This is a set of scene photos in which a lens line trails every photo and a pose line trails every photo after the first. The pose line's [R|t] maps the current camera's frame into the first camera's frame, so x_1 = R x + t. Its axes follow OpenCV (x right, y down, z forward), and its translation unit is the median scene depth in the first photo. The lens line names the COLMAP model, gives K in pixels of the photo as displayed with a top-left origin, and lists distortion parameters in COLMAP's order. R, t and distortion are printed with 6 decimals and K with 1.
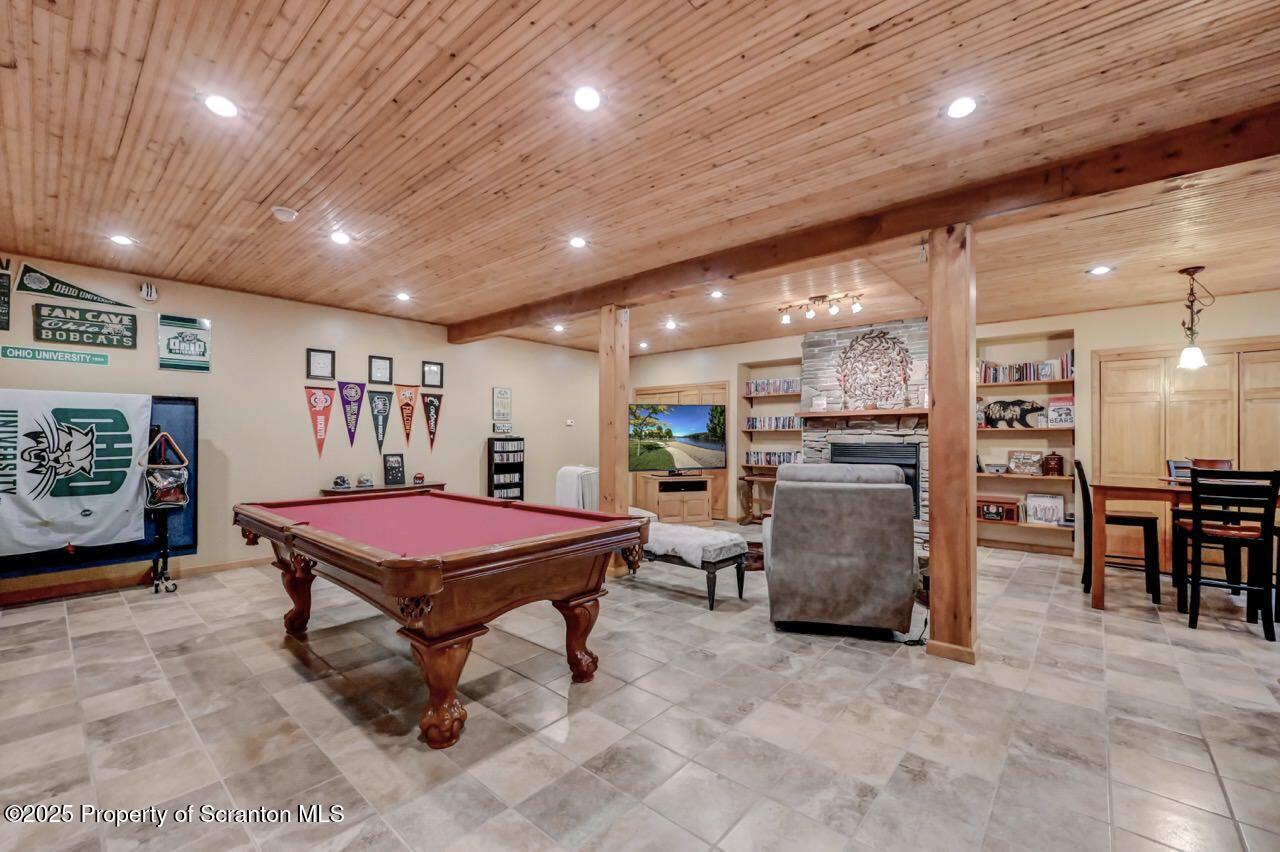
lens RADIAL K [[529.1, 0, 639.0], [0, 529.1, 433.4], [0, 0, 1]] dist [-0.004157, -0.001262]
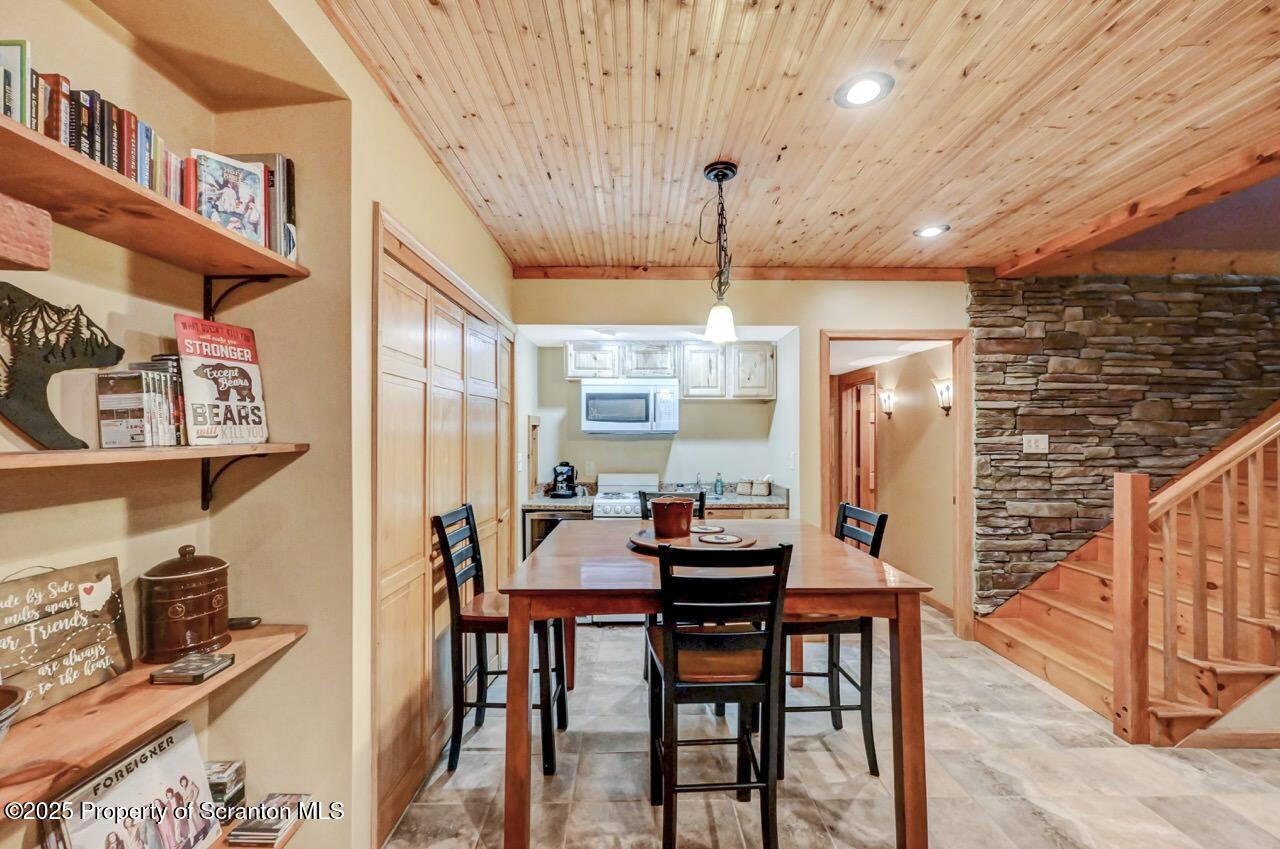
lens RADIAL K [[529.1, 0, 640.9], [0, 529.1, 420.7], [0, 0, 1]] dist [-0.004157, -0.001262]
pose [[-0.660629, 0.016623, 0.750529, 0.424456], [-0.006283, 0.999597, -0.027670, -0.014305], [-0.750687, -0.022995, -0.660258, 0.894130]]
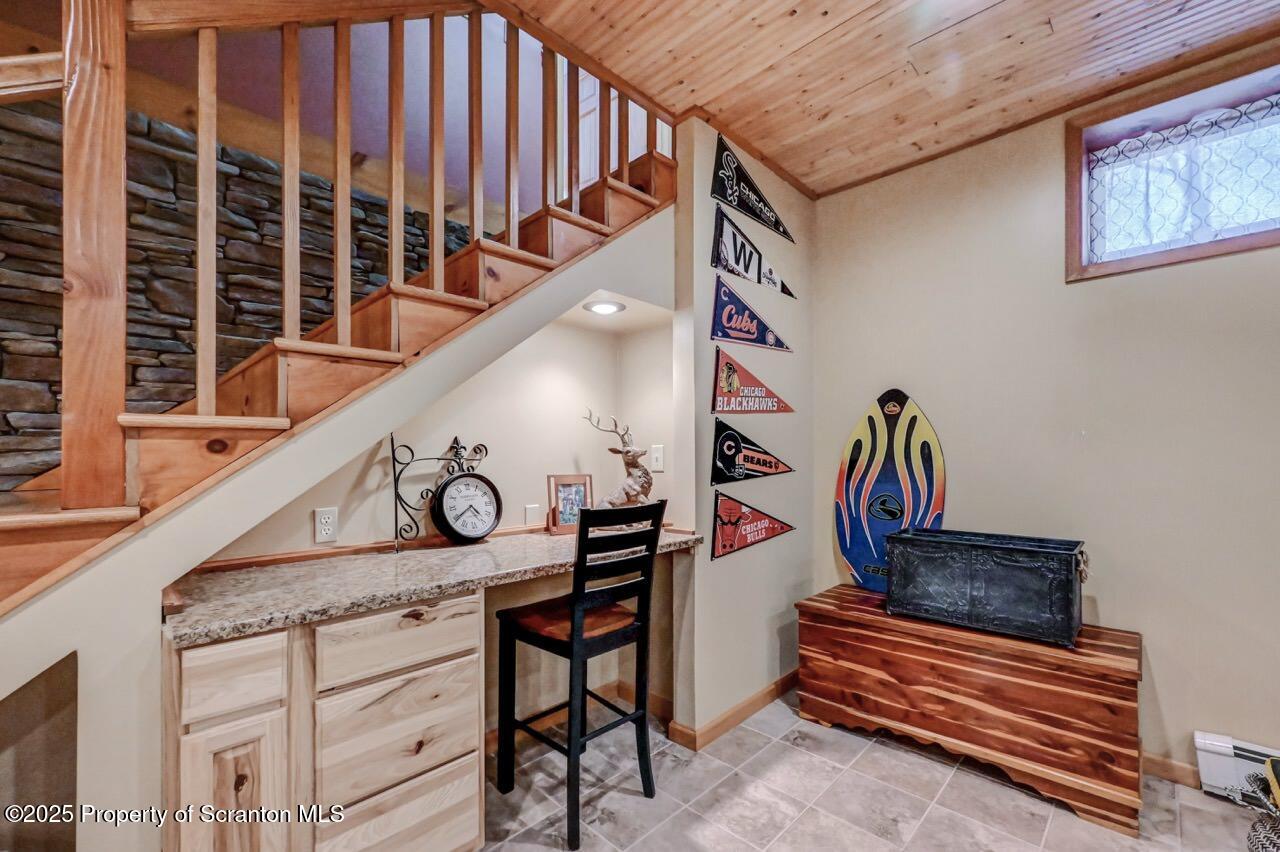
lens RADIAL K [[529.1, 0, 632.6], [0, 529.1, 454.1], [0, 0, 1]] dist [-0.004157, -0.001262]
pose [[-0.998112, -0.001087, 0.061410, 0.132974], [-0.001521, 0.999974, -0.007025, 0.007048], [-0.061400, -0.007105, -0.998088, 0.347012]]
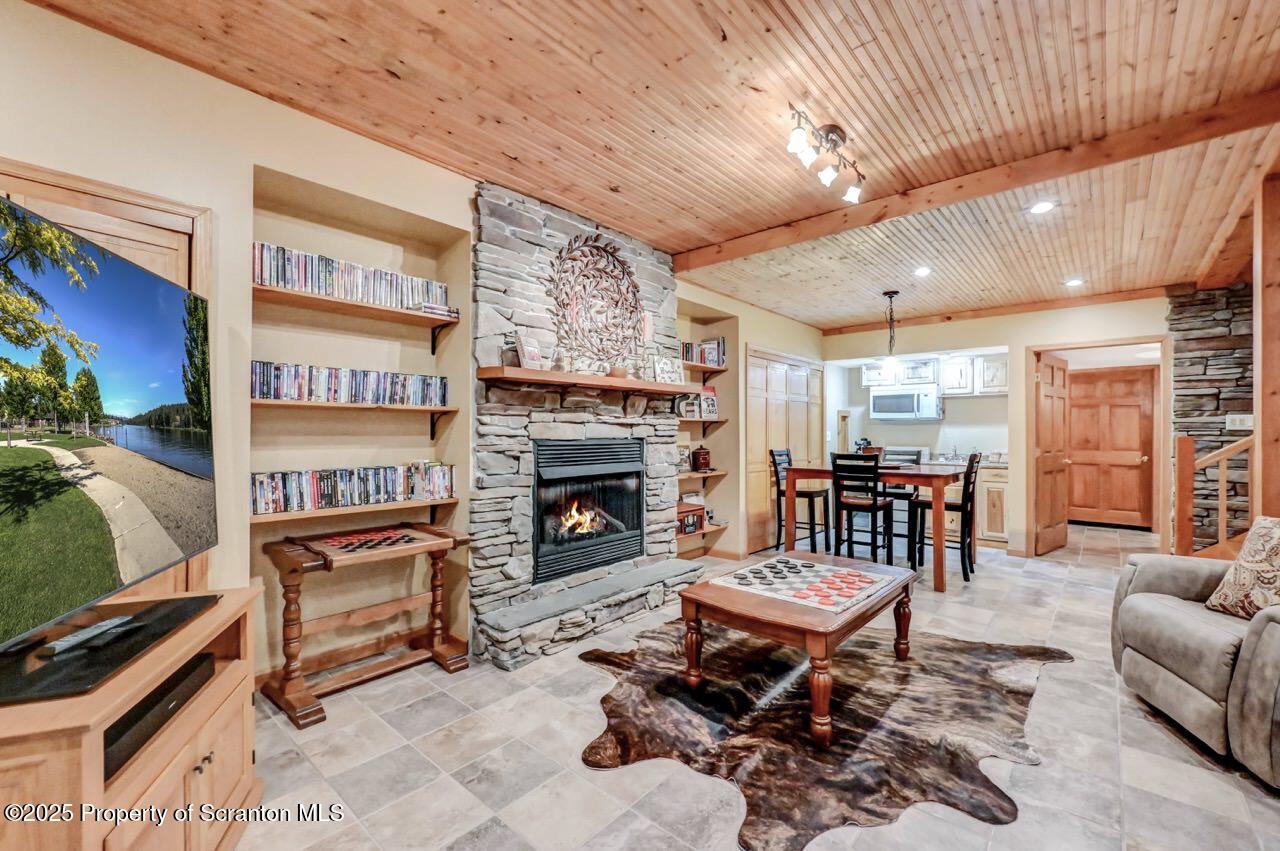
lens RADIAL K [[529.1, 0, 638.3], [0, 529.1, 432.8], [0, 0, 1]] dist [-0.004157, -0.001262]
pose [[0.010537, -0.002052, 0.999942, -0.117194], [-0.008488, 0.999962, 0.002141, 0.010915], [-0.999908, -0.008510, 0.010519, 0.979831]]
